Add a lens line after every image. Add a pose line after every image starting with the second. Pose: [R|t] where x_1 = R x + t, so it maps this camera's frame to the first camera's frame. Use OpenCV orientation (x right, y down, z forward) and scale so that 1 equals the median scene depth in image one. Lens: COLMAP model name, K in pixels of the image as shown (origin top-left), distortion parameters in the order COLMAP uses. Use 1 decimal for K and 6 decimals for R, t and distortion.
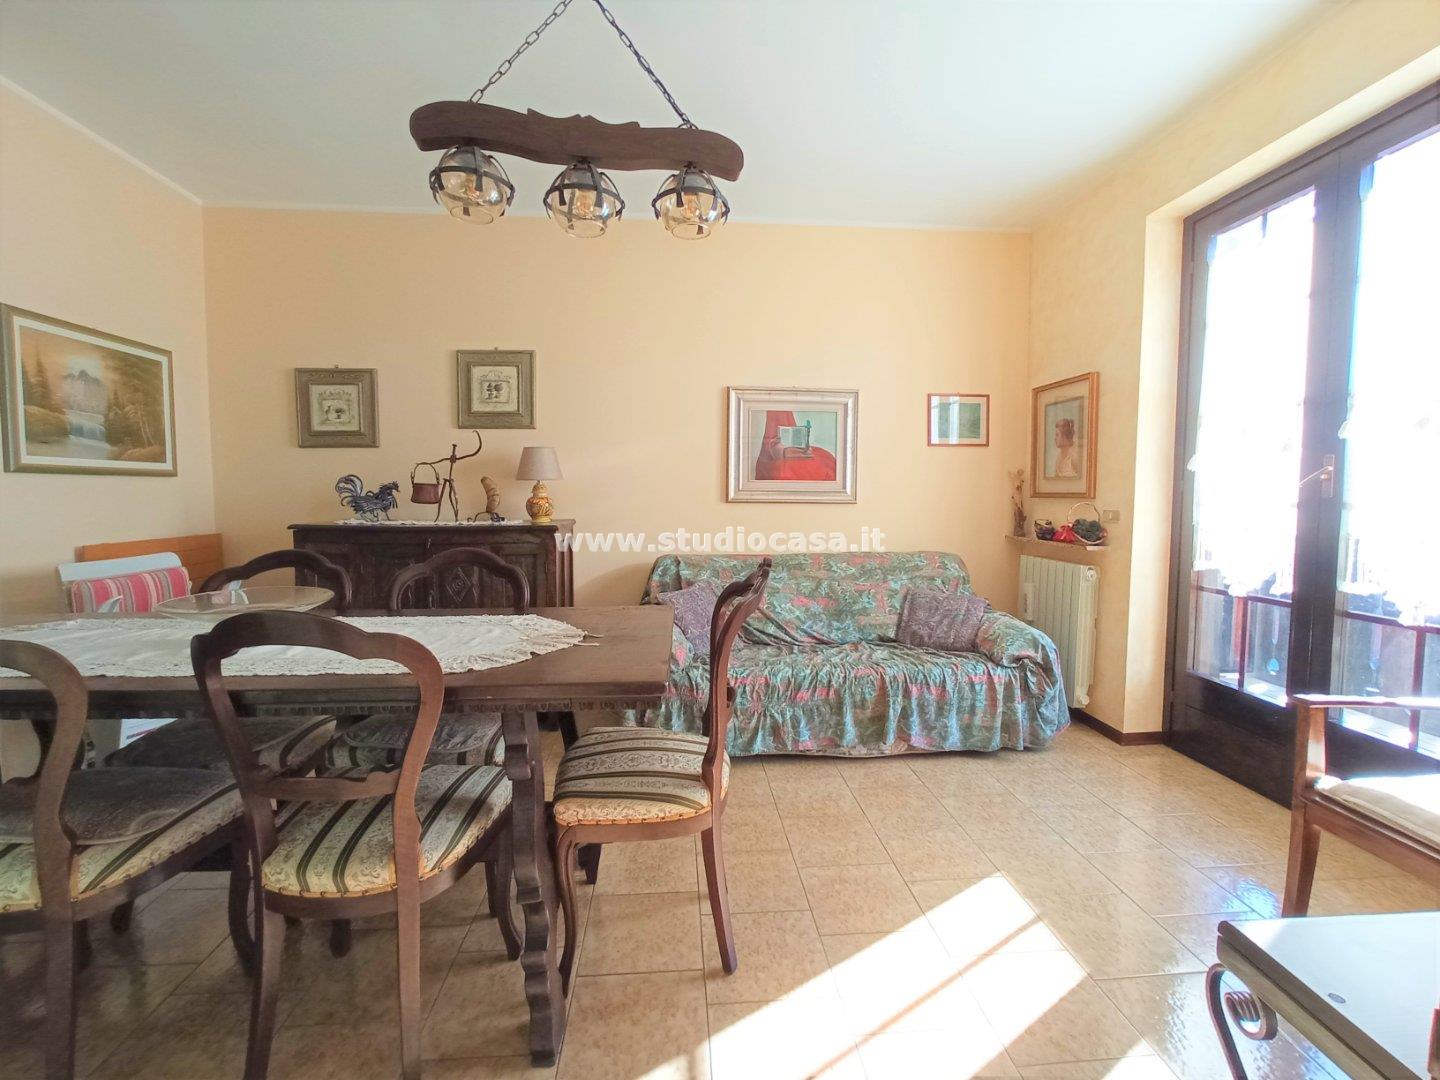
lens RADIAL K [[639.6, 0, 720.9], [0, 639.6, 527.5], [0, 0, 1]] dist [-0.031858, 0.014880]
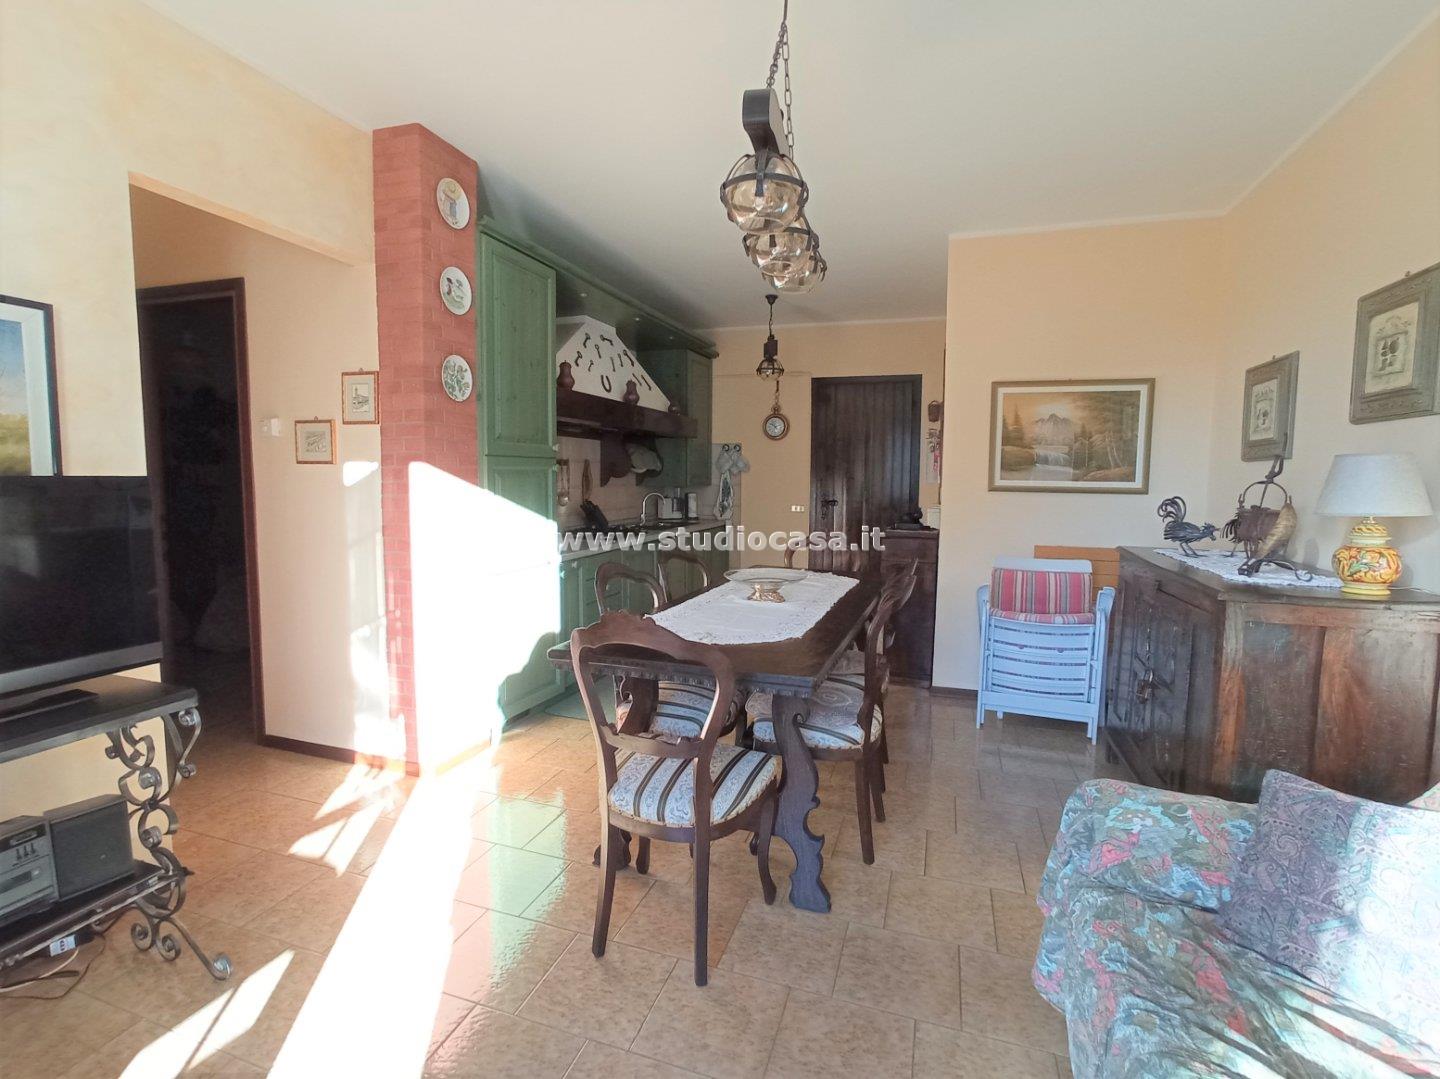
lens RADIAL K [[681.2, 0, 715.9], [0, 681.2, 534.3], [0, 0, 1]] dist [-0.029269, 0.010987]
pose [[-0.399386, 0.072021, -0.913949, 0.553646], [-0.068180, 0.991816, 0.107951, -0.098447], [0.914244, 0.105427, -0.391207, 0.882054]]
